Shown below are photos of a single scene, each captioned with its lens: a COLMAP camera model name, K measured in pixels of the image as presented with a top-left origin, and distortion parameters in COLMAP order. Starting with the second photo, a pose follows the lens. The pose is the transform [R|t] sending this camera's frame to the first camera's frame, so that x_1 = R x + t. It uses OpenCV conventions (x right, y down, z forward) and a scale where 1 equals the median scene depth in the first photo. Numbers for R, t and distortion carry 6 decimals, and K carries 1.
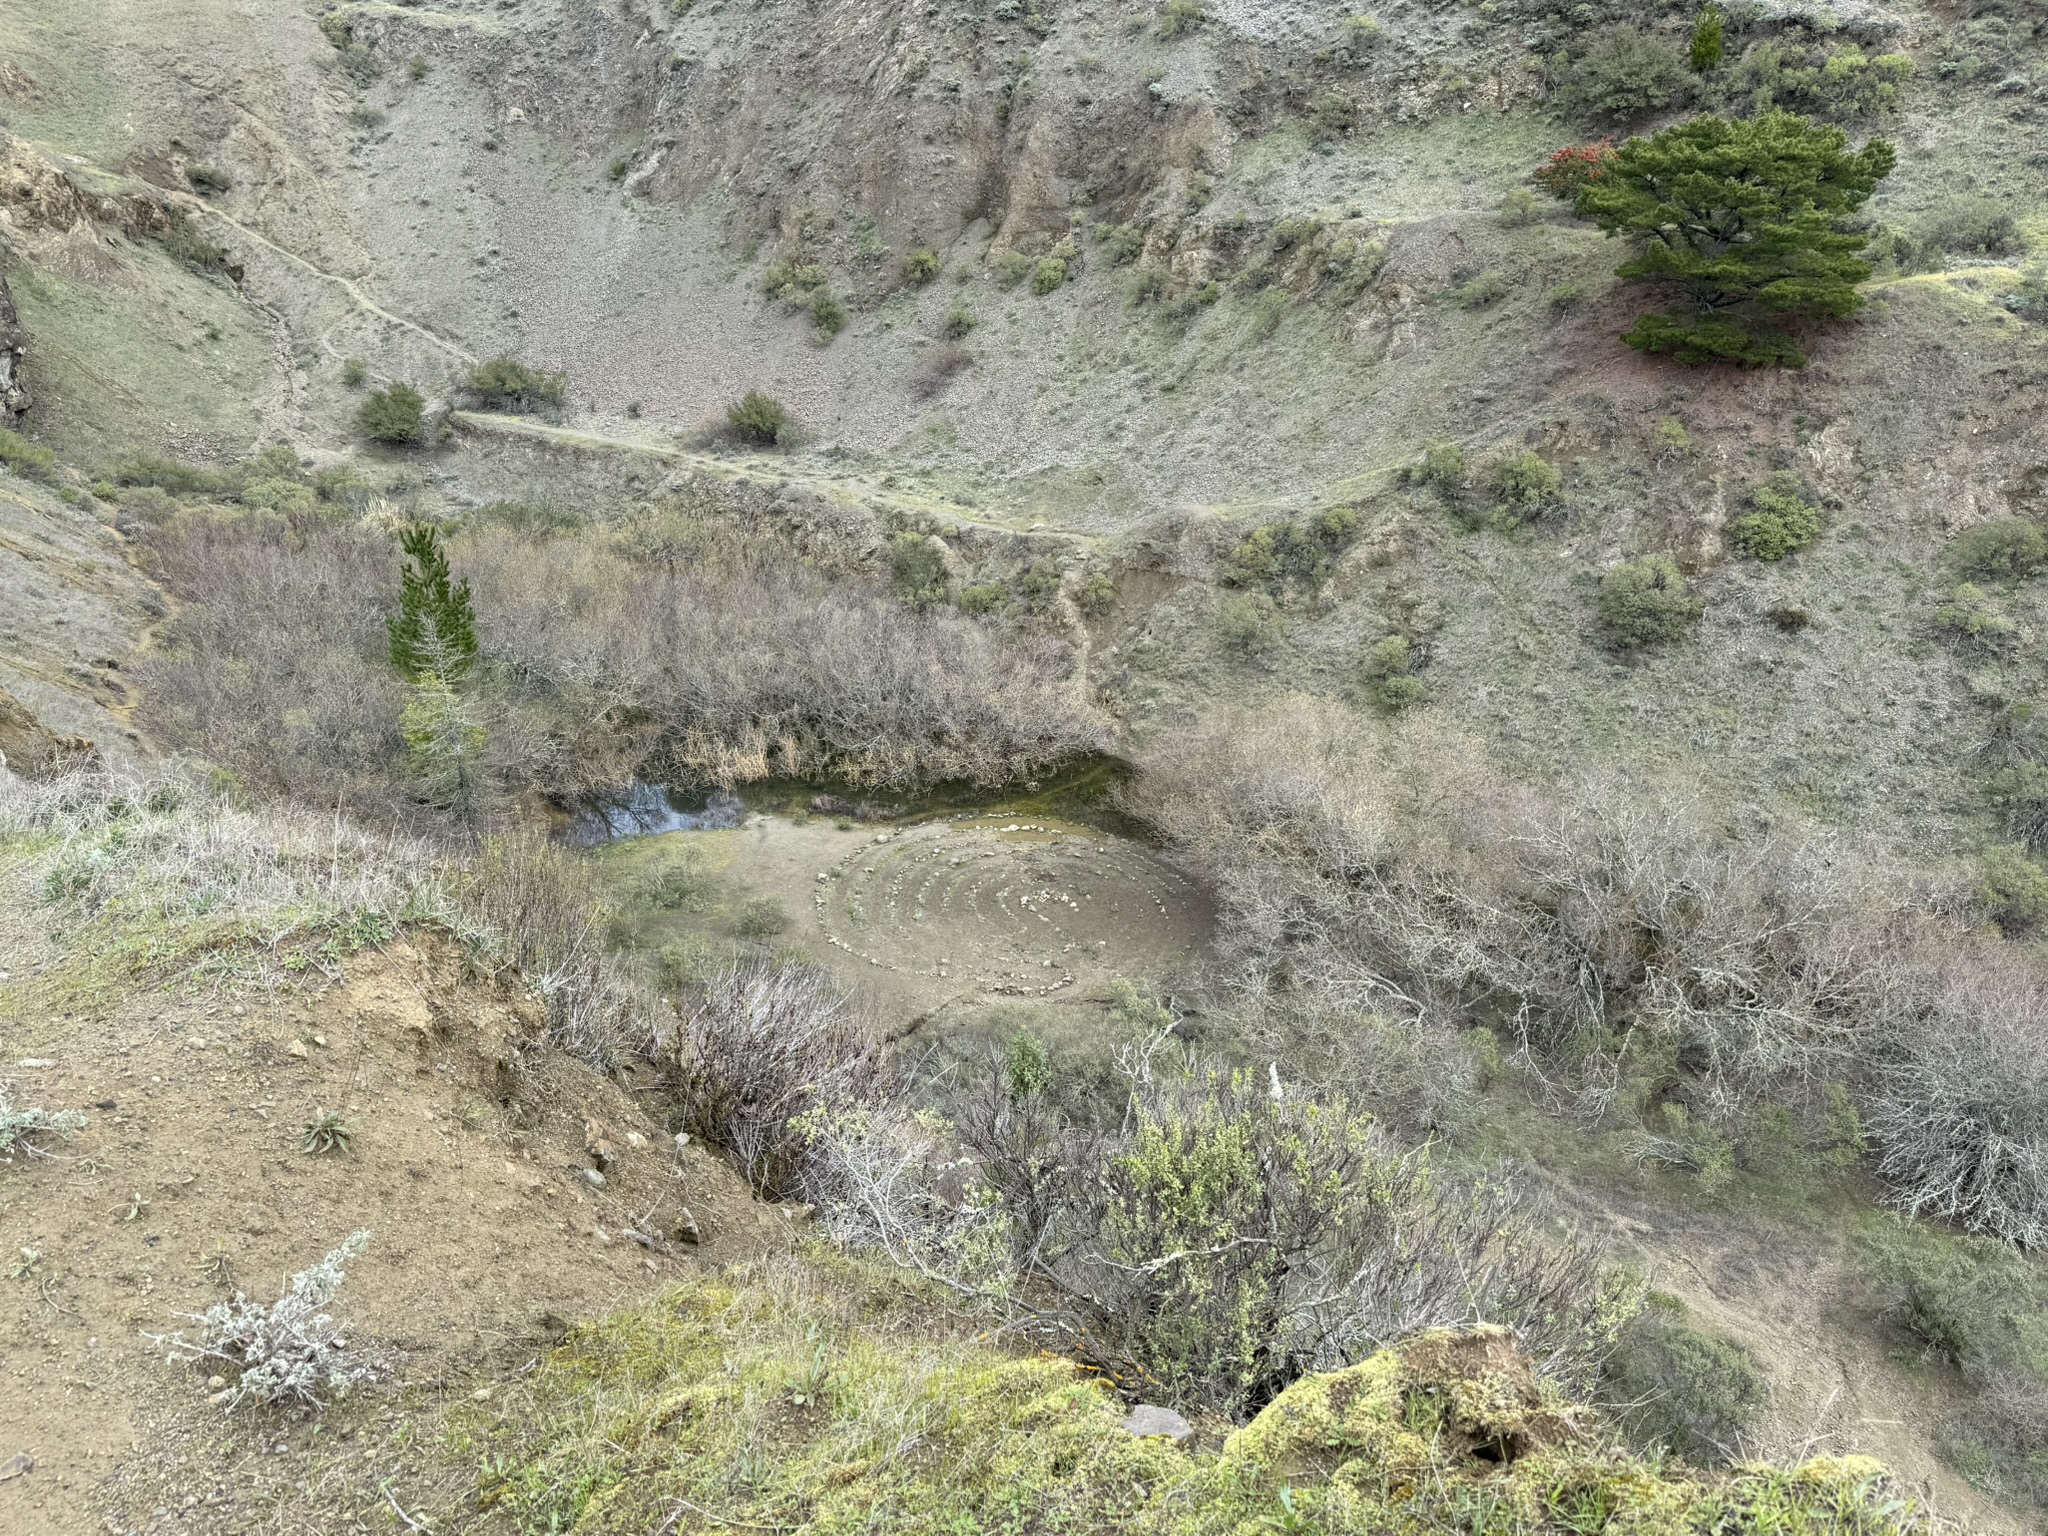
lens RADIAL K [[1549.7, 0, 1024.0], [0, 1549.7, 768.0], [0, 0, 1]] dist [-0.005186, 0.001872]
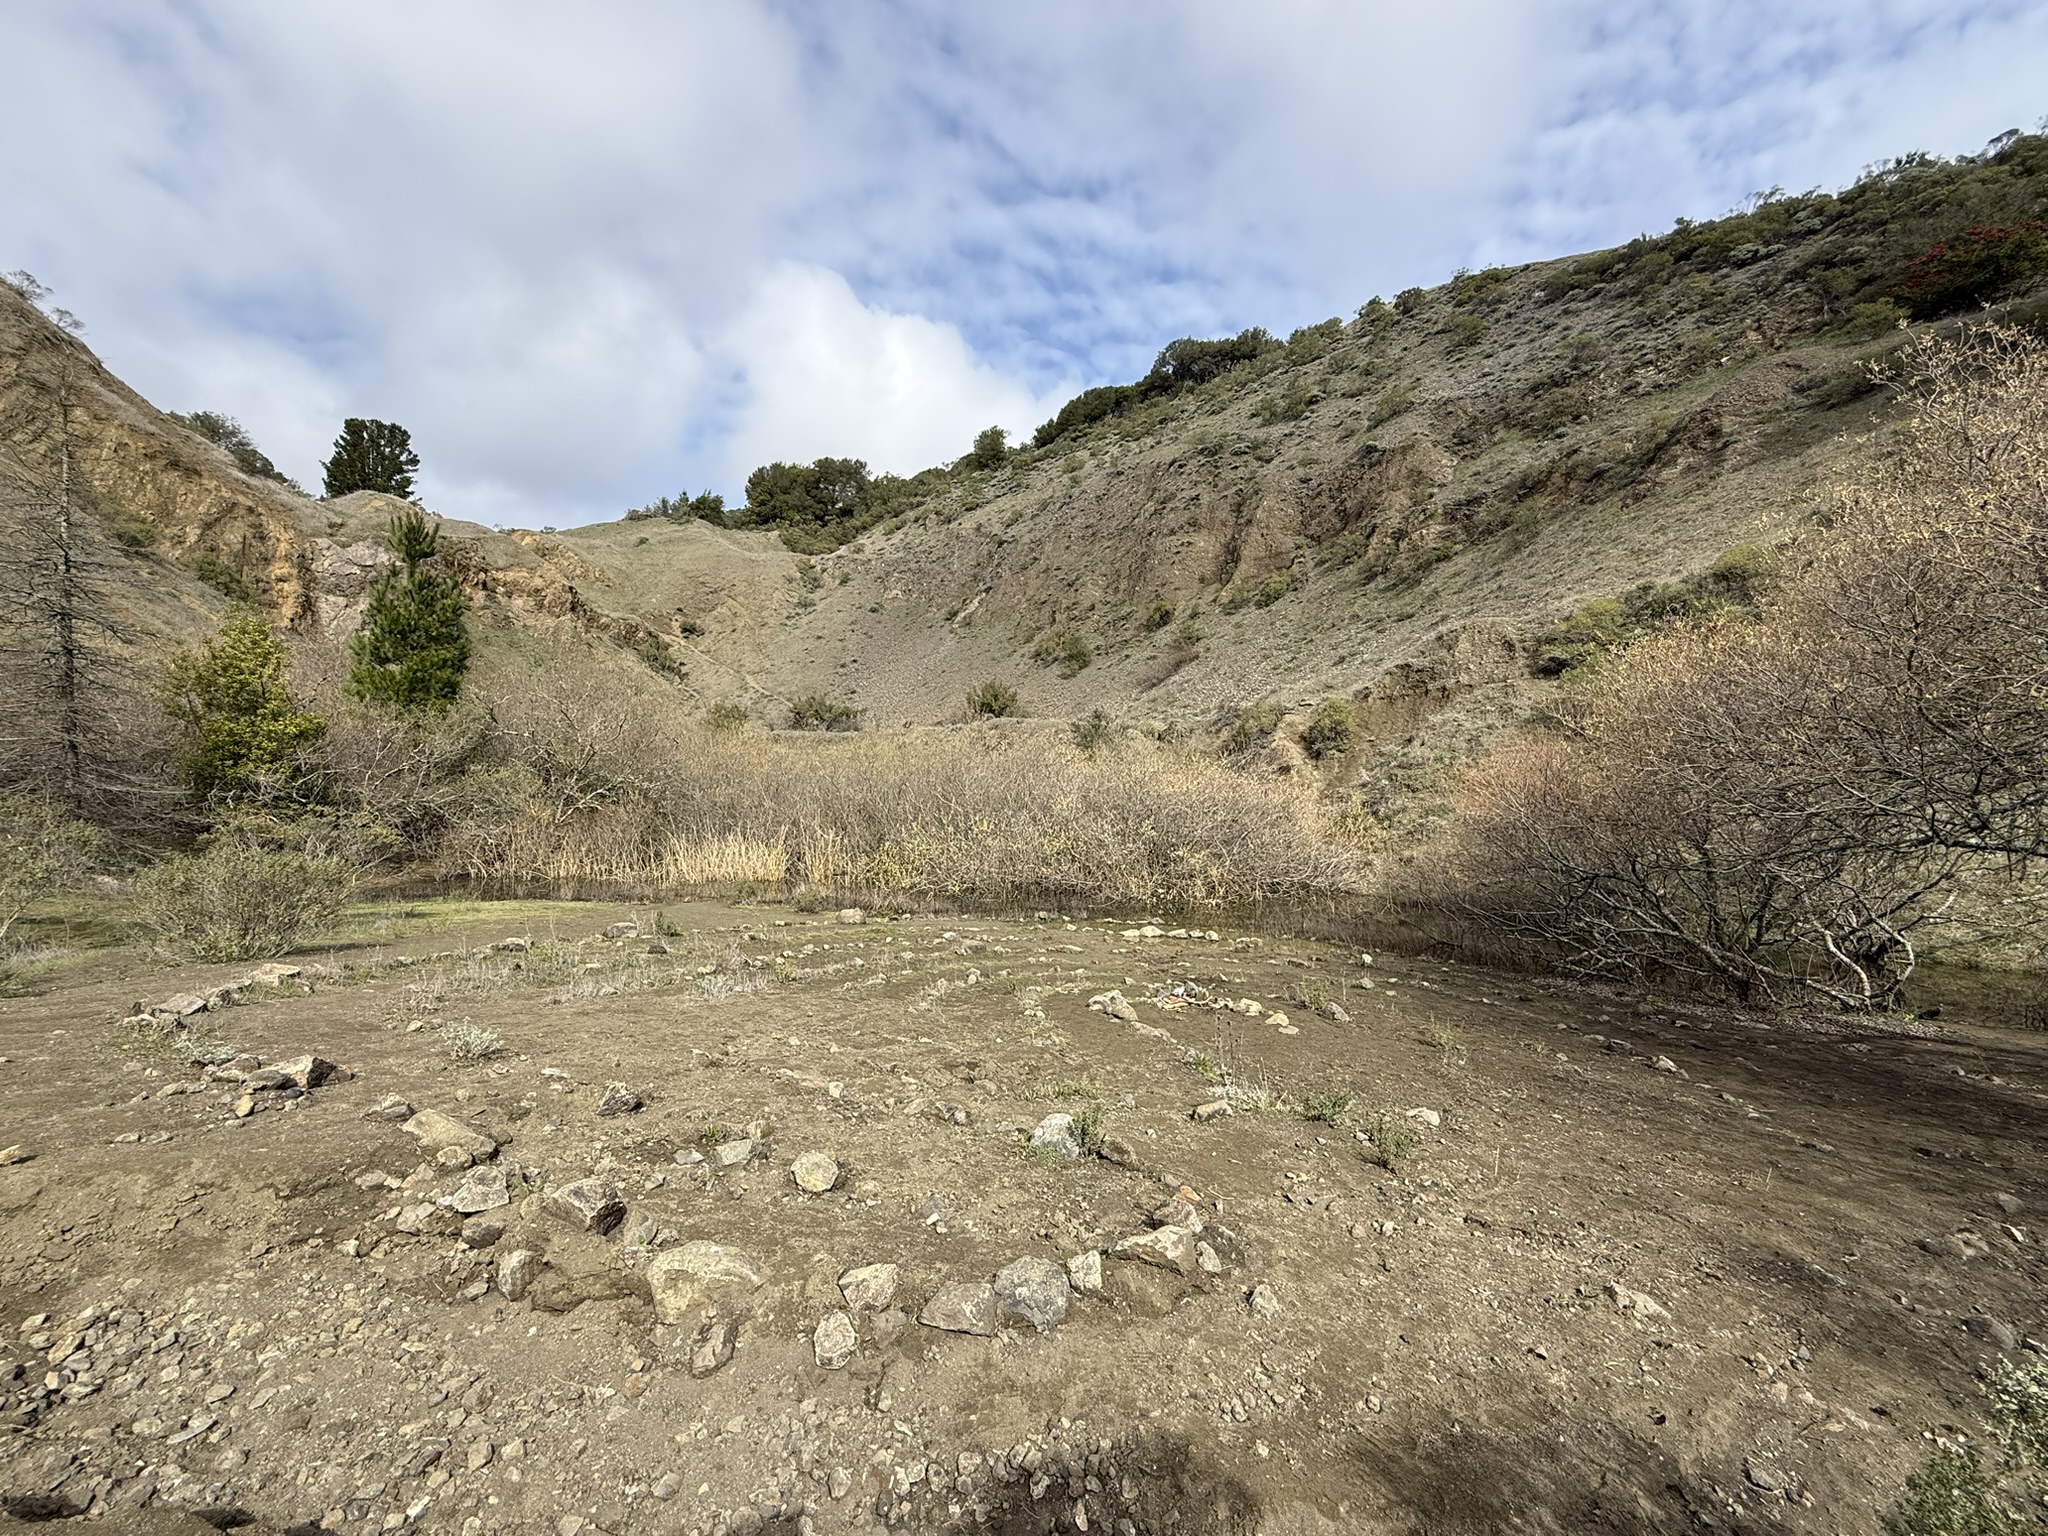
lens RADIAL K [[878.2, 0, 1024.0], [0, 878.2, 768.0], [0, 0, 1]] dist [-0.001928, -0.000158]
pose [[0.960441, -0.006847, -0.278399, 0.024800], [-0.114646, 0.901331, -0.417682, 0.092385], [0.253790, 0.433077, 0.864890, 0.661416]]
